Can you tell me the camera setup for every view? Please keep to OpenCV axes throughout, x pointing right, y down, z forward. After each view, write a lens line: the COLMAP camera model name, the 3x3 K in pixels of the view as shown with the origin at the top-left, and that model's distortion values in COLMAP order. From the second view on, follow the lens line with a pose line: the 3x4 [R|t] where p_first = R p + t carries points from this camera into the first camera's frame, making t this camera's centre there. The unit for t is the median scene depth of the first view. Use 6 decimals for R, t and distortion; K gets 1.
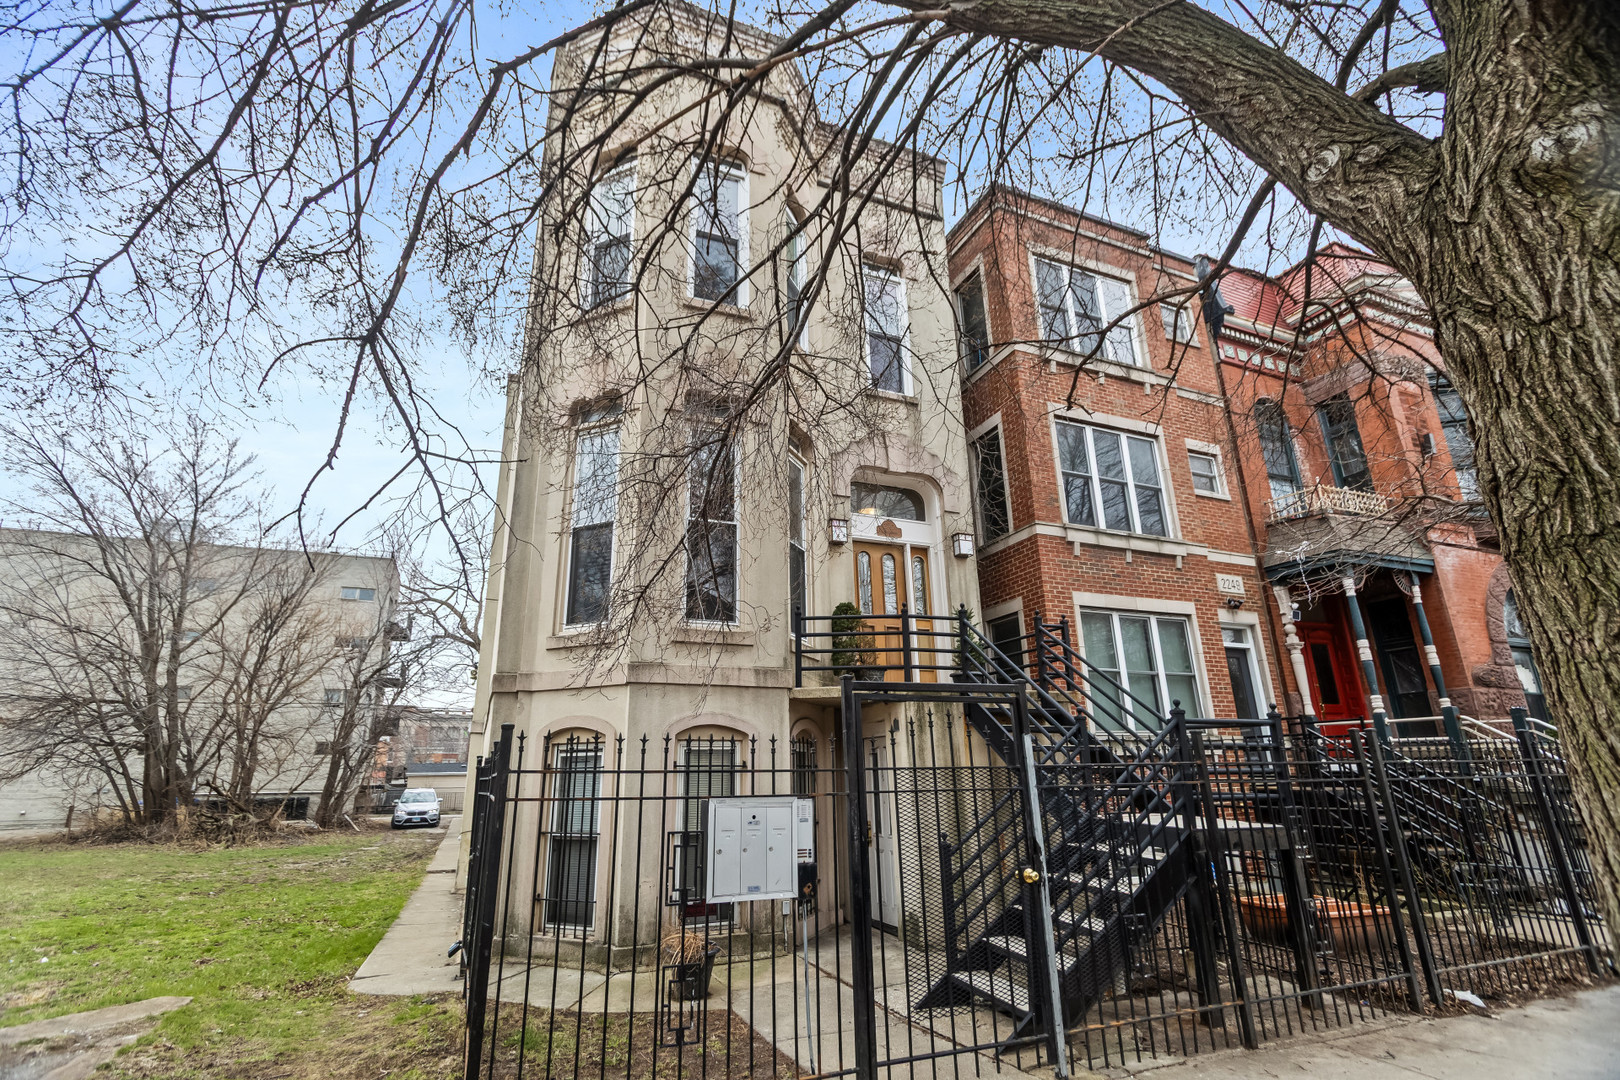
lens RADIAL K [[768.7, 0, 798.1], [0, 768.7, 537.1], [0, 0, 1]] dist [-0.002434, 0.000211]
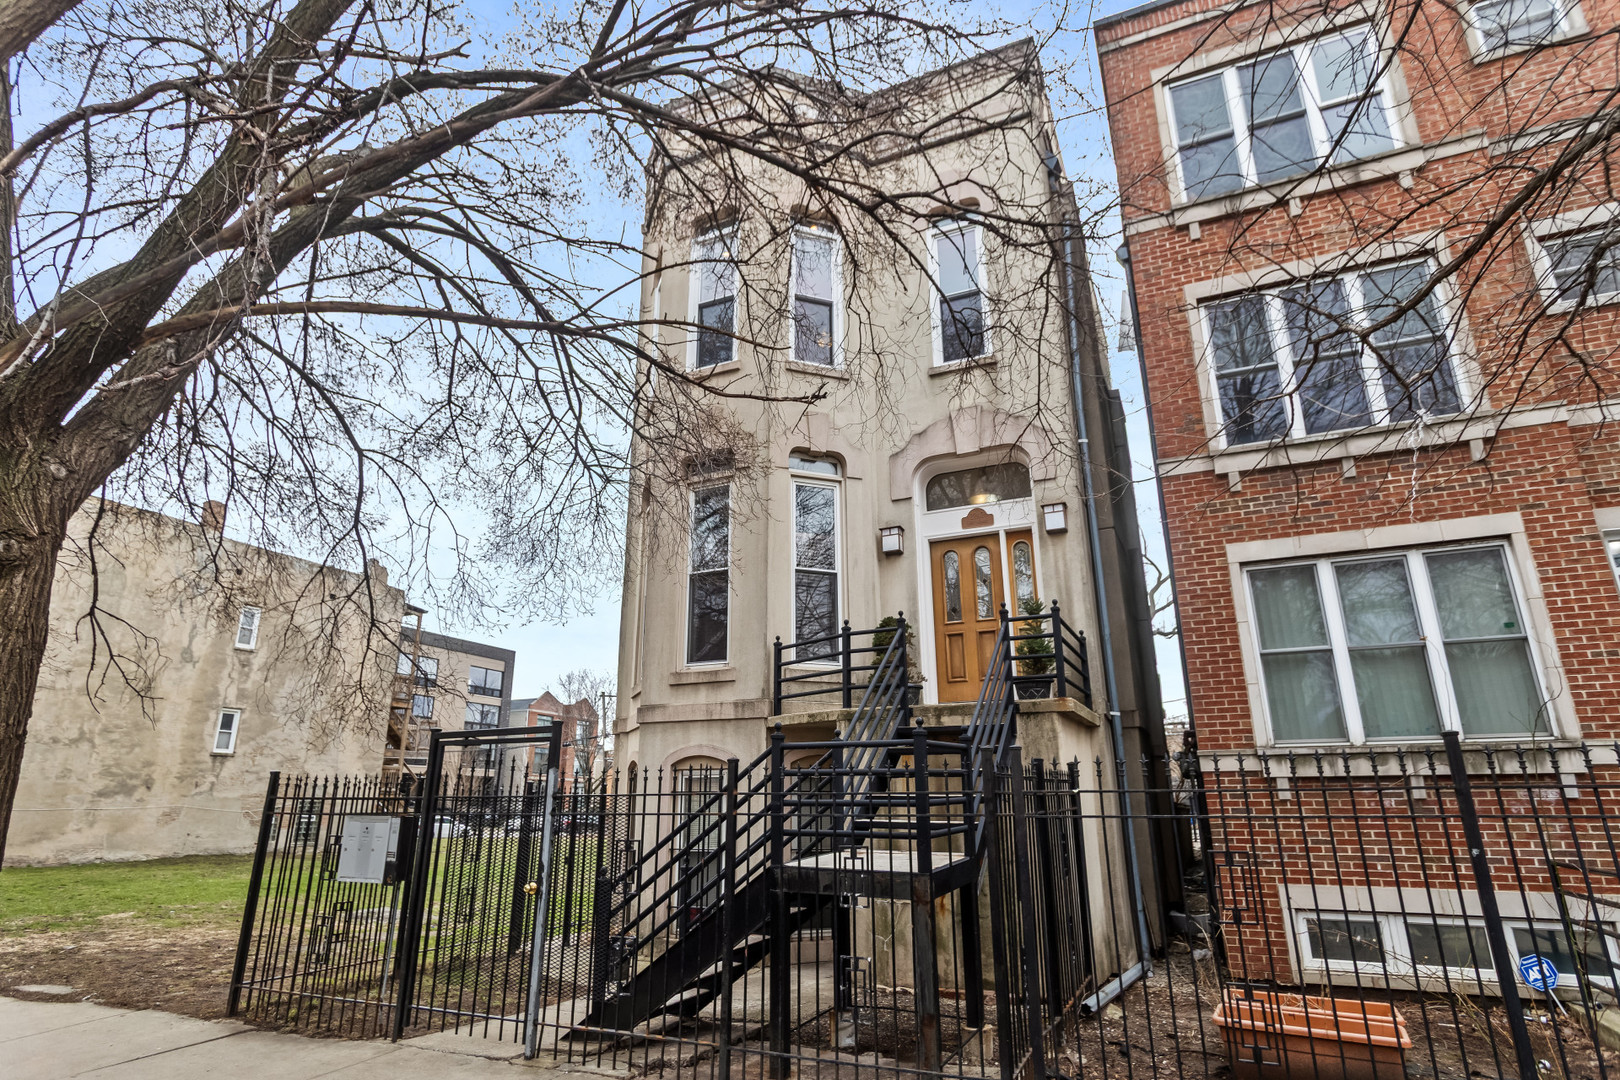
lens RADIAL K [[877.5, 0, 810.0], [0, 877.5, 540.0], [0, 0, 1]] dist [-0.001225, -0.000076]
pose [[0.675989, -0.198609, -0.709643, 0.681156], [0.212205, 0.974669, -0.070641, 0.042667], [0.705697, -0.102837, 0.701011, 0.168522]]
